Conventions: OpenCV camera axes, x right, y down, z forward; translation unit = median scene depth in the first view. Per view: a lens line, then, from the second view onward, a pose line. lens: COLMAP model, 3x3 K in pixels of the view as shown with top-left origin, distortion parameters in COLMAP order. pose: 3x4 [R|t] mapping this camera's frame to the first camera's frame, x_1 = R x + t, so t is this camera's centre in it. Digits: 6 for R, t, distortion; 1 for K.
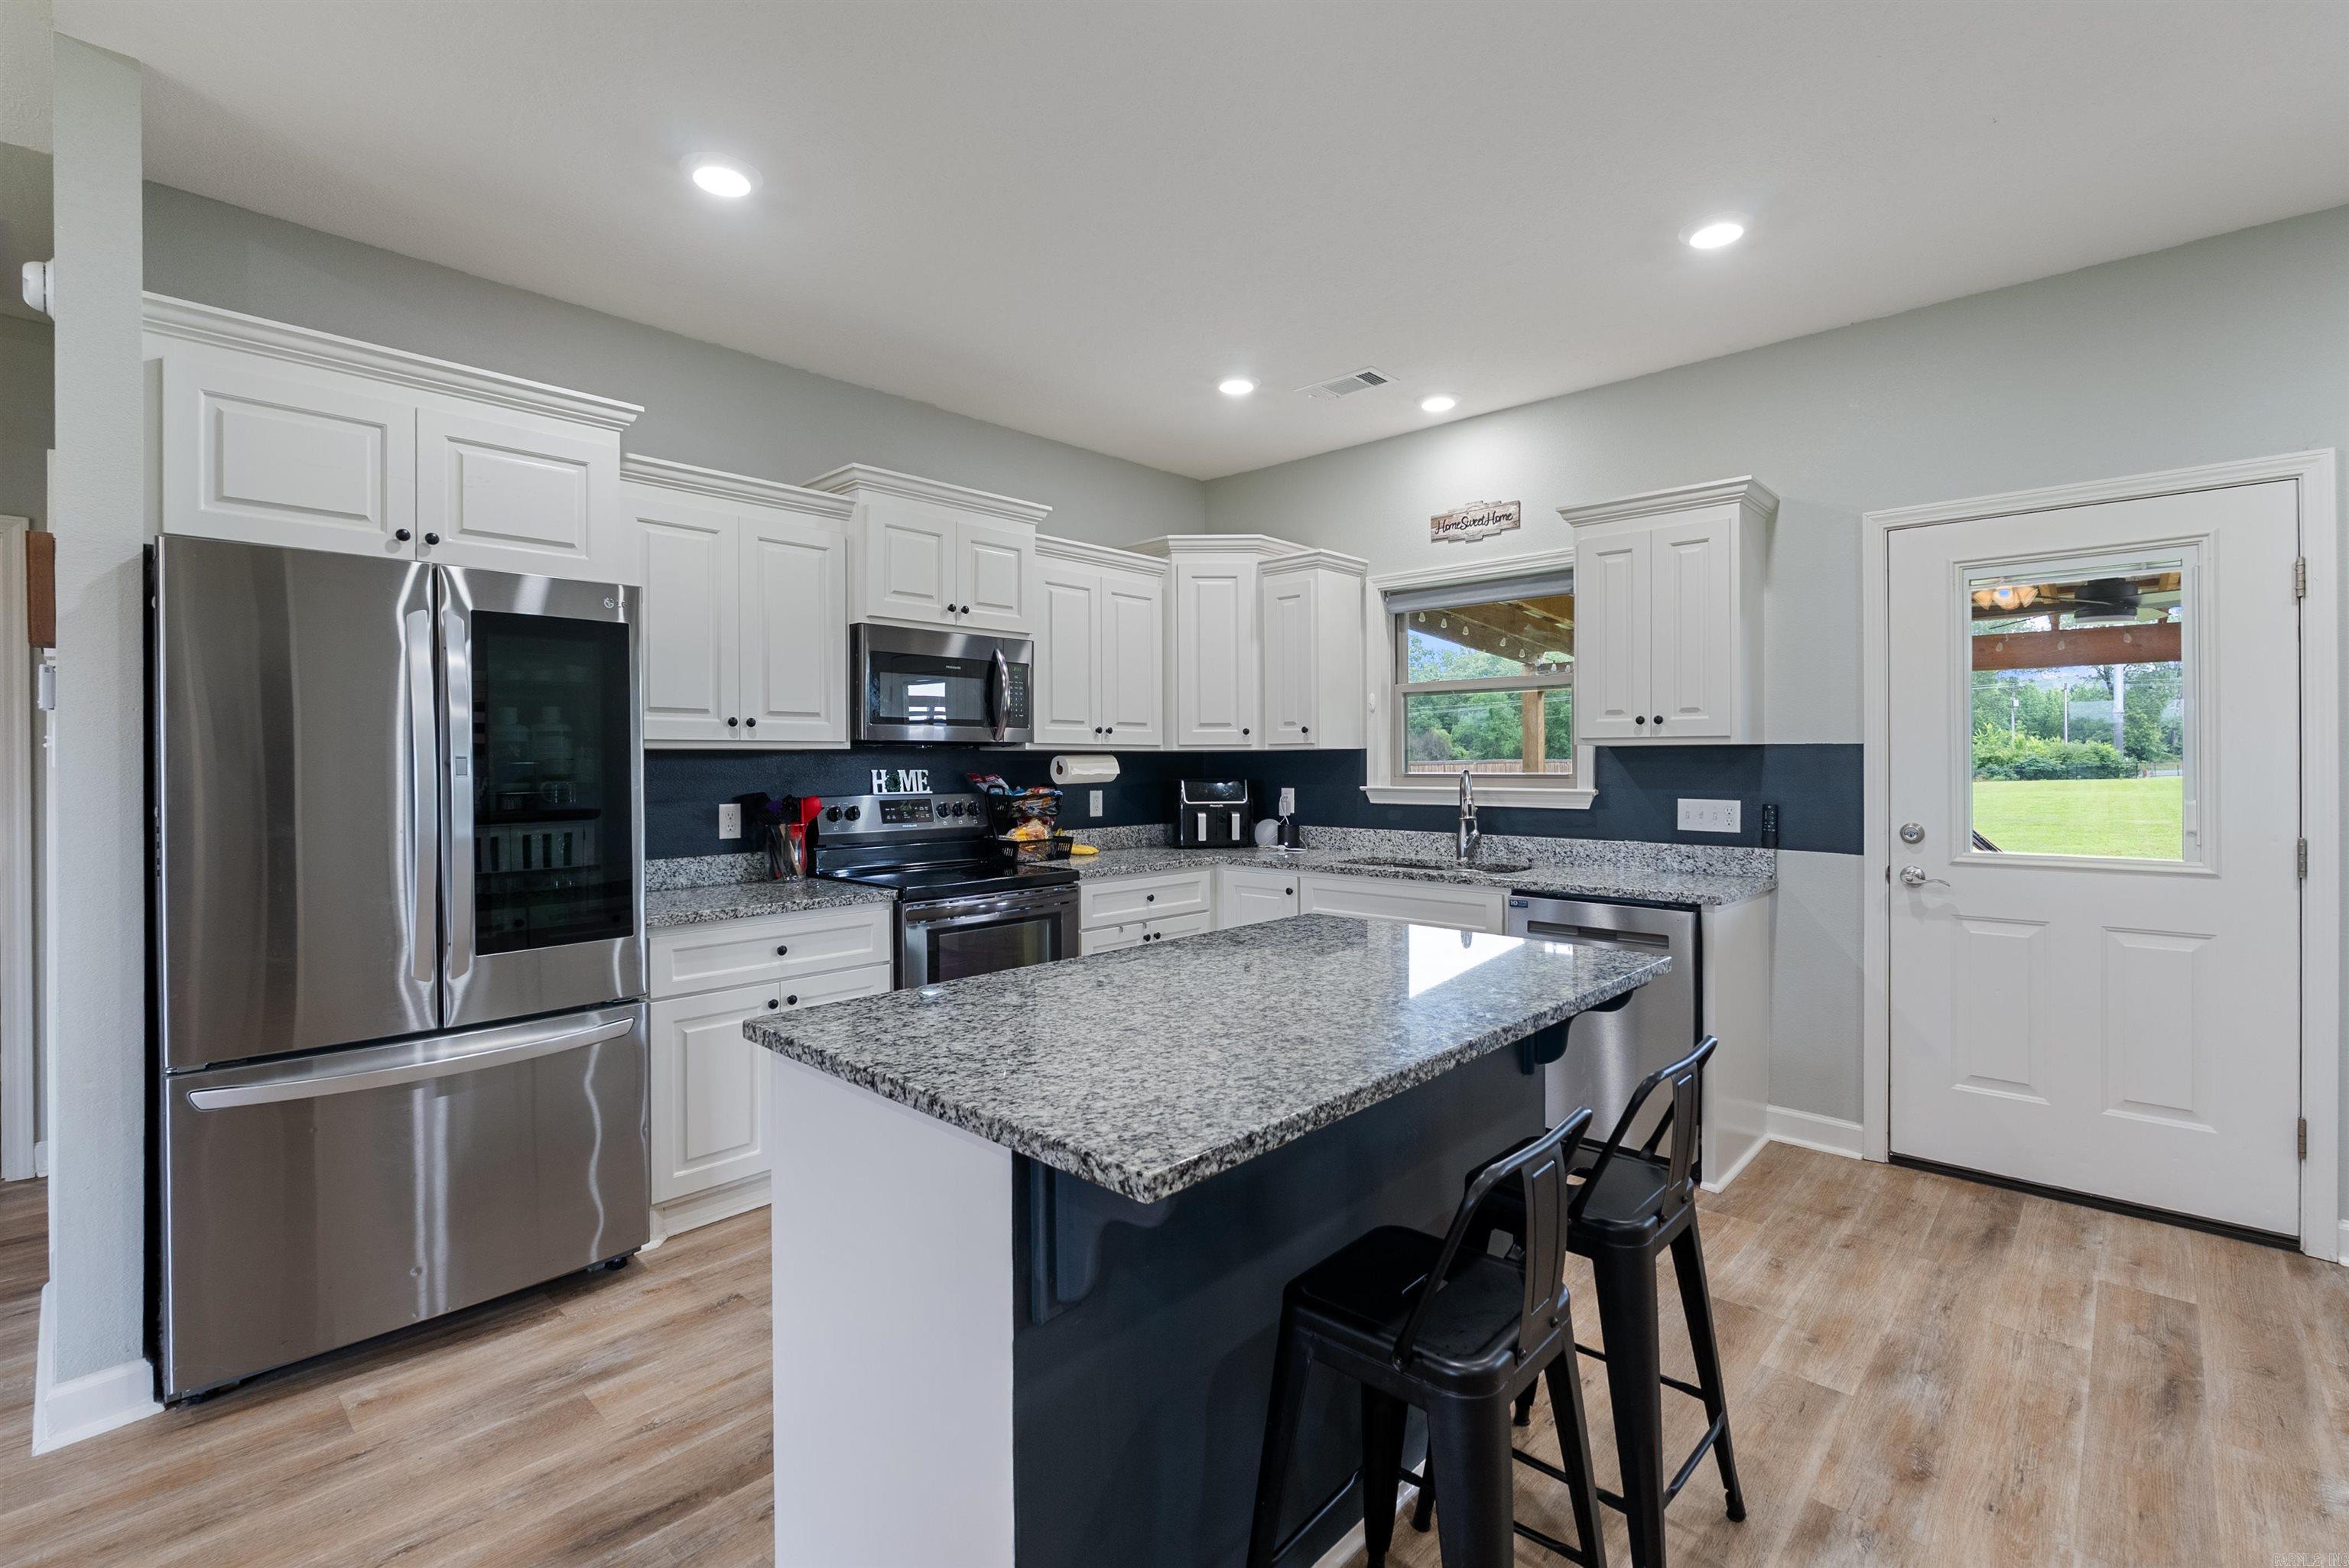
lens RADIAL K [[1042.7, 0, 1177.3], [0, 1042.7, 762.6], [0, 0, 1]] dist [-0.005257, 0.000675]
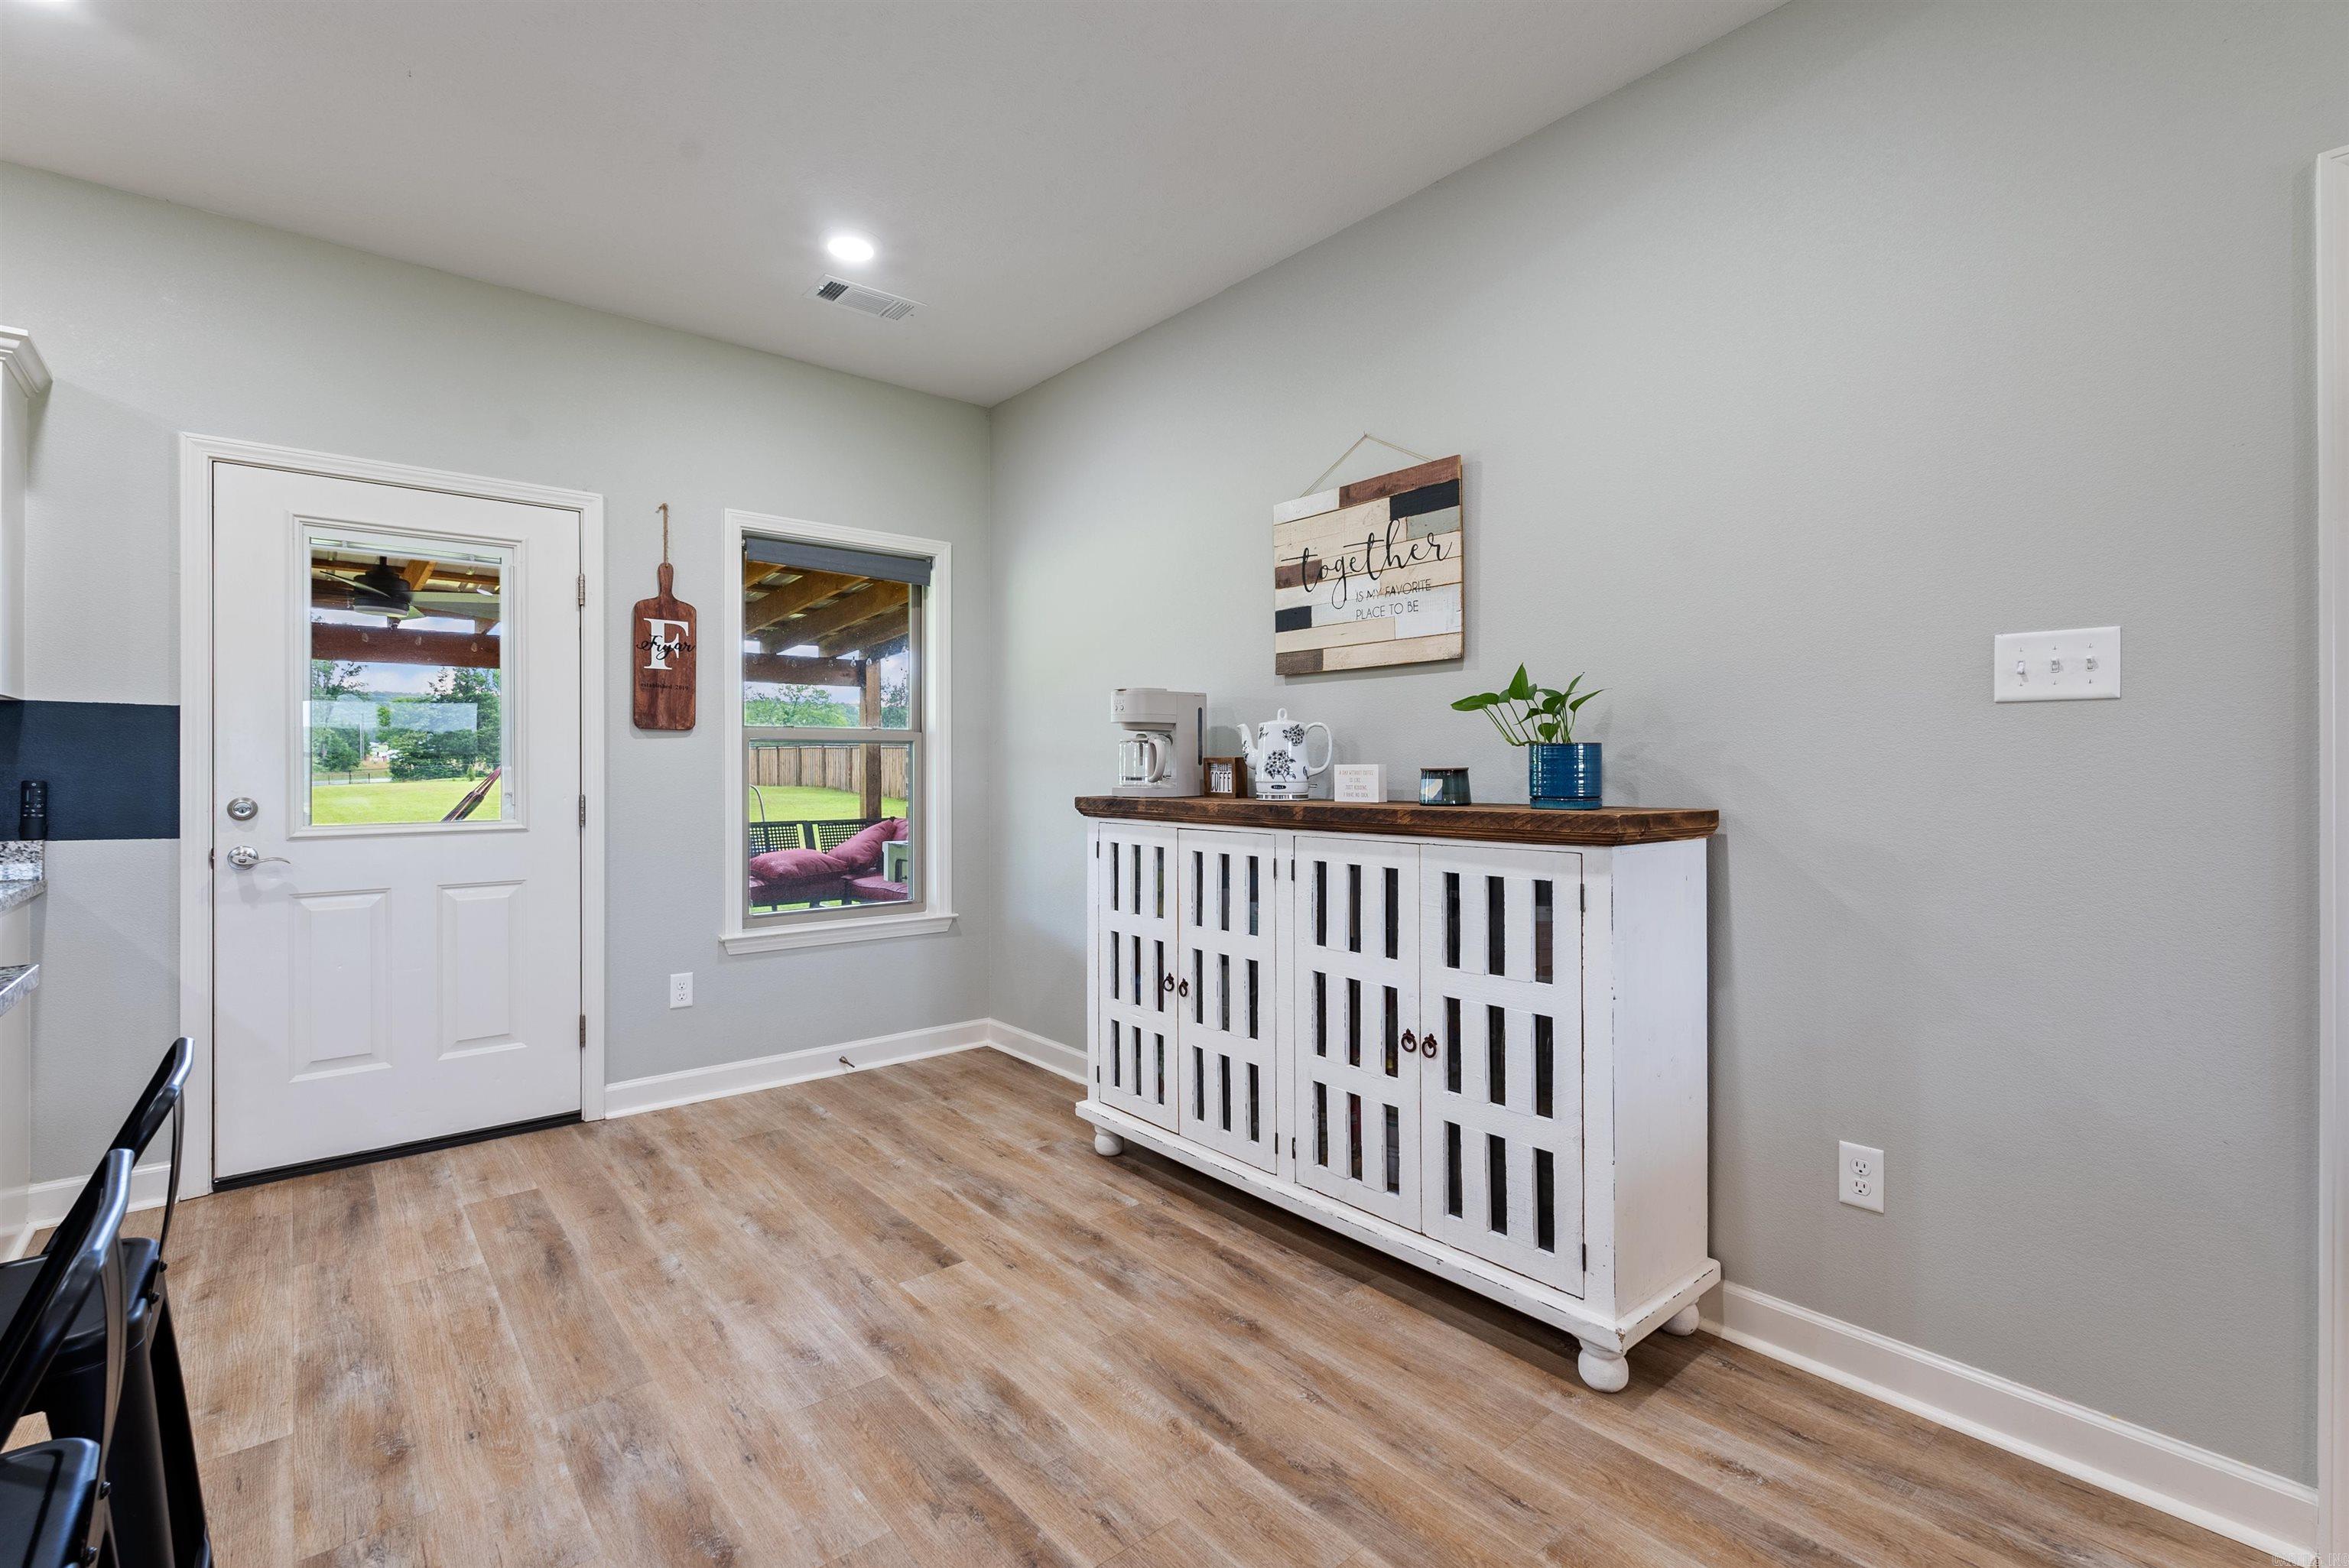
lens RADIAL K [[1038.7, 0, 1177.4], [0, 1038.7, 765.5], [0, 0, 1]] dist [-0.006852, 0.000333]
pose [[0.112792, 0.006272, 0.993599, -0.065944], [0.003064, 0.999973, -0.006660, 0.032565], [-0.993614, 0.003795, 0.112770, 0.089944]]
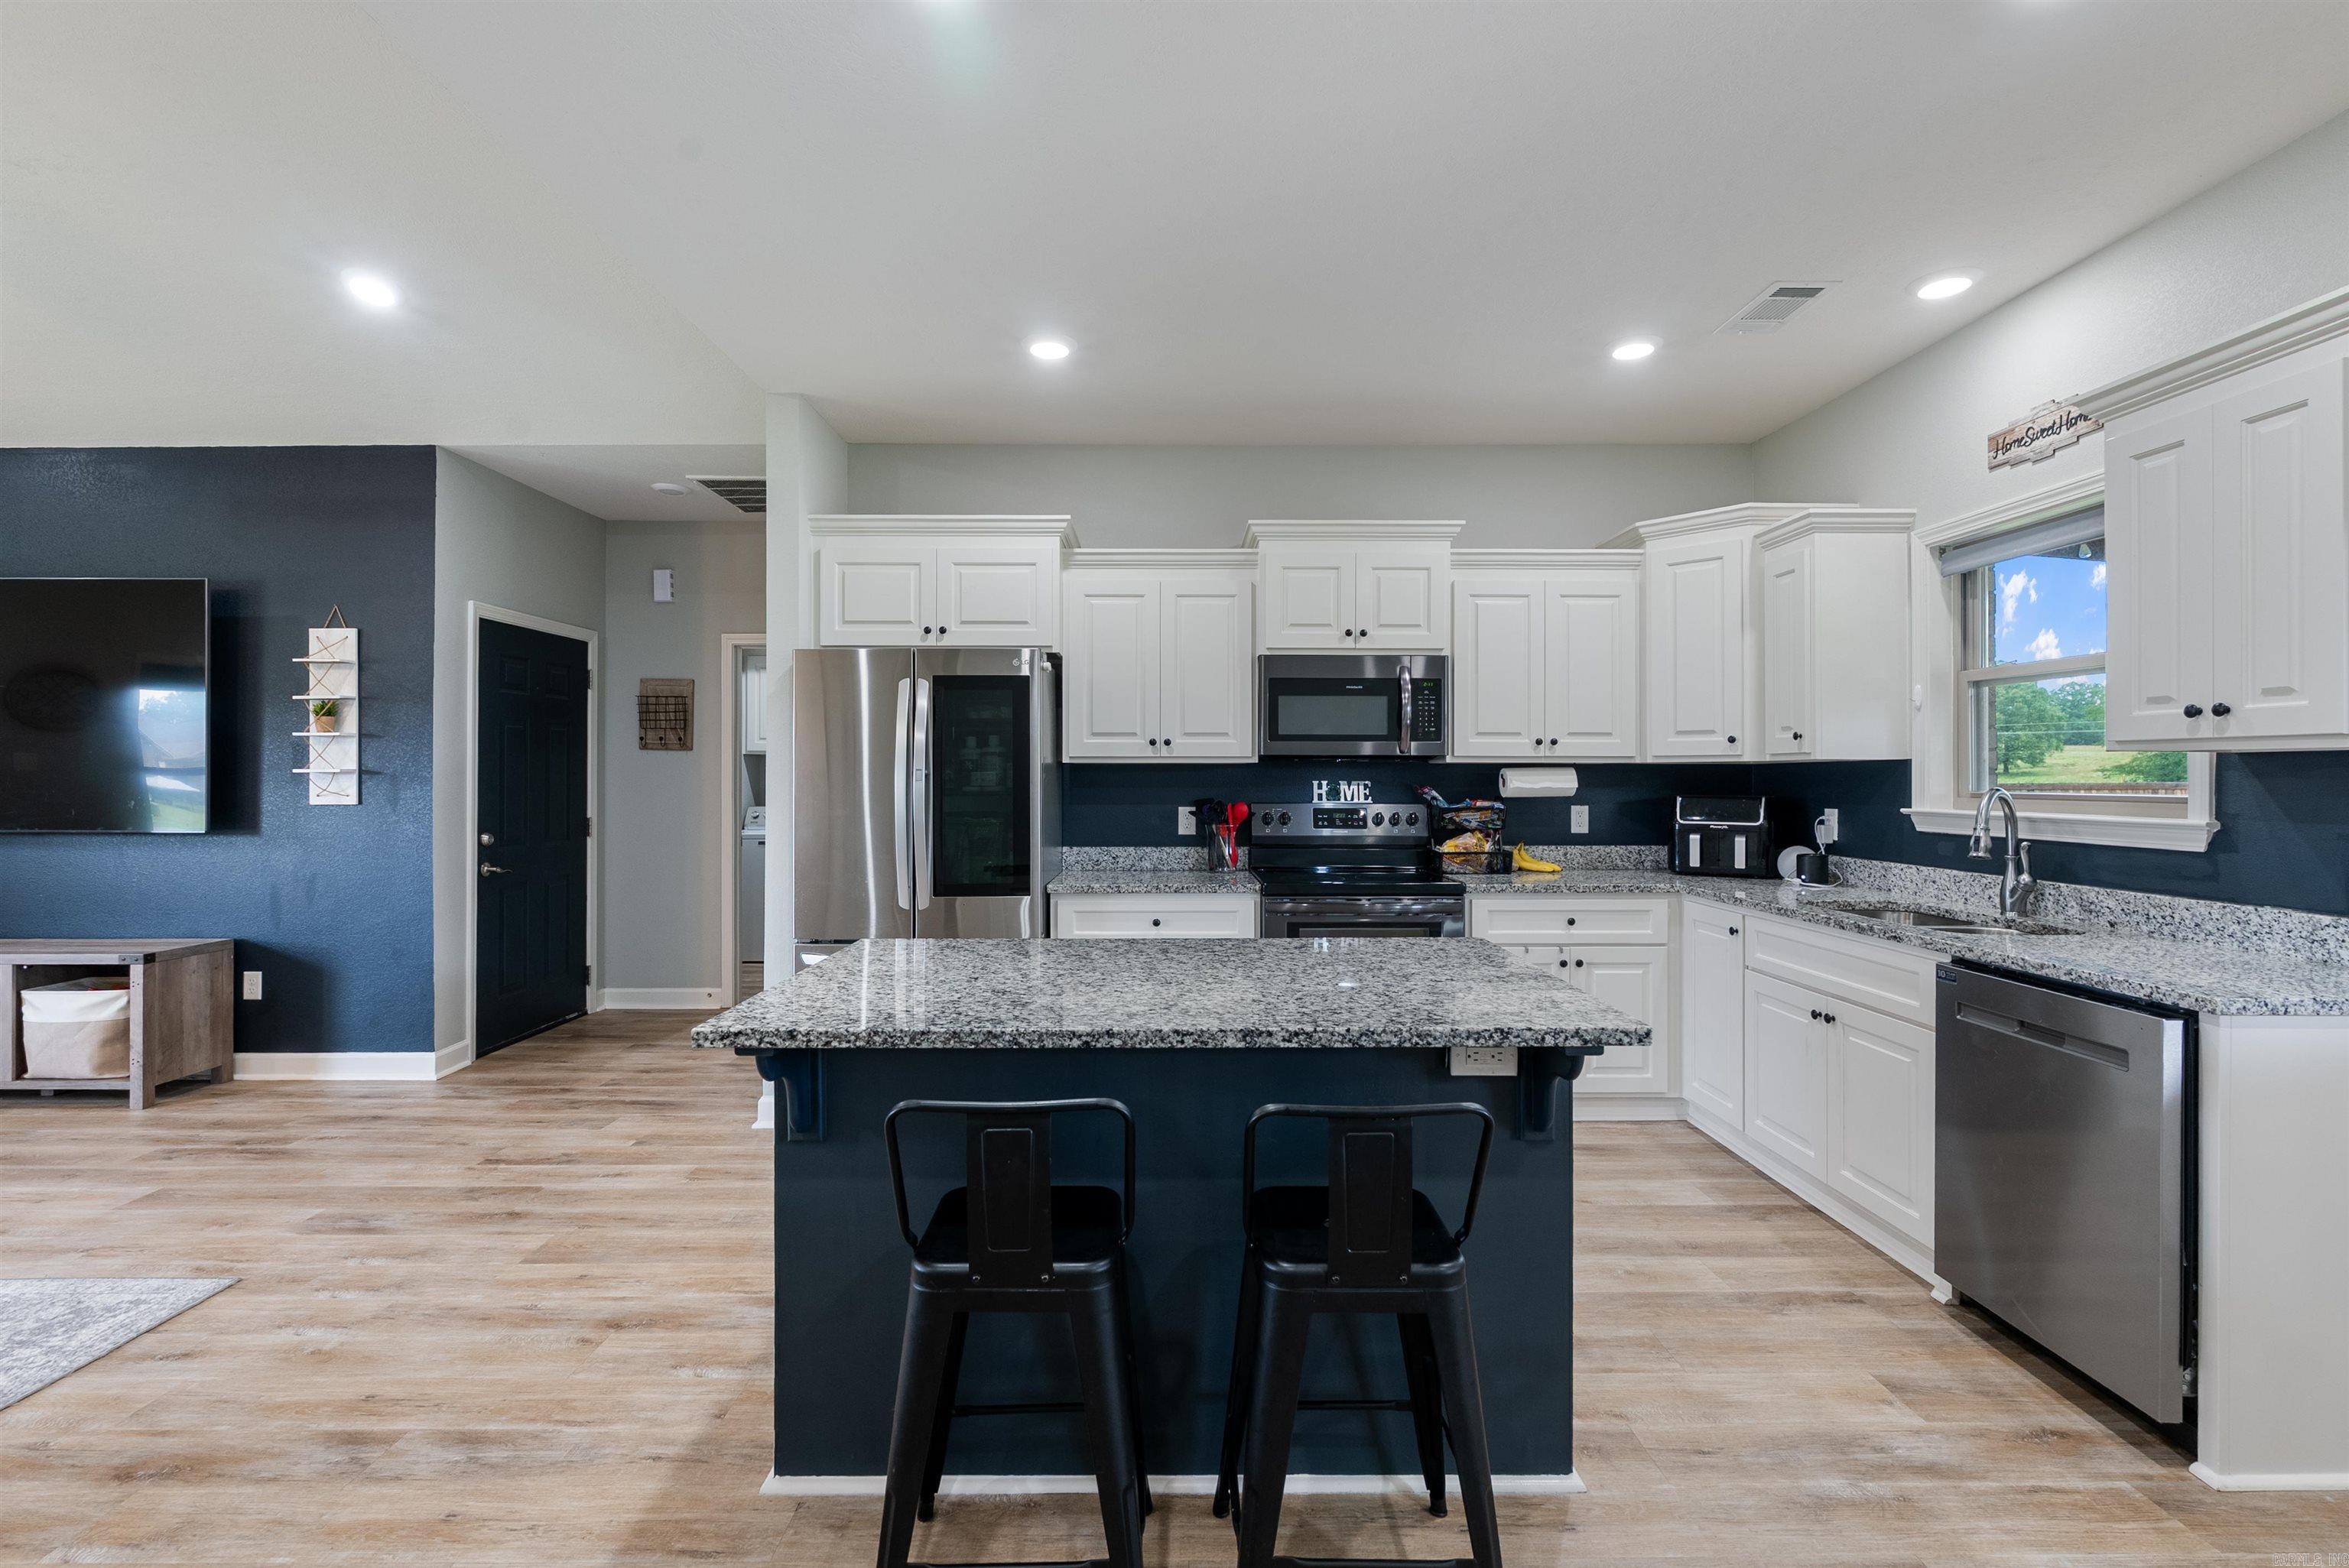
lens RADIAL K [[1040.9, 0, 1173.1], [0, 1040.9, 770.9], [0, 0, 1]] dist [-0.006840, 0.000568]
pose [[0.687072, 0.001150, -0.726589, 0.423775], [-0.004146, 0.999989, -0.002338, -0.000668], [0.726578, 0.004619, 0.687069, 0.111999]]
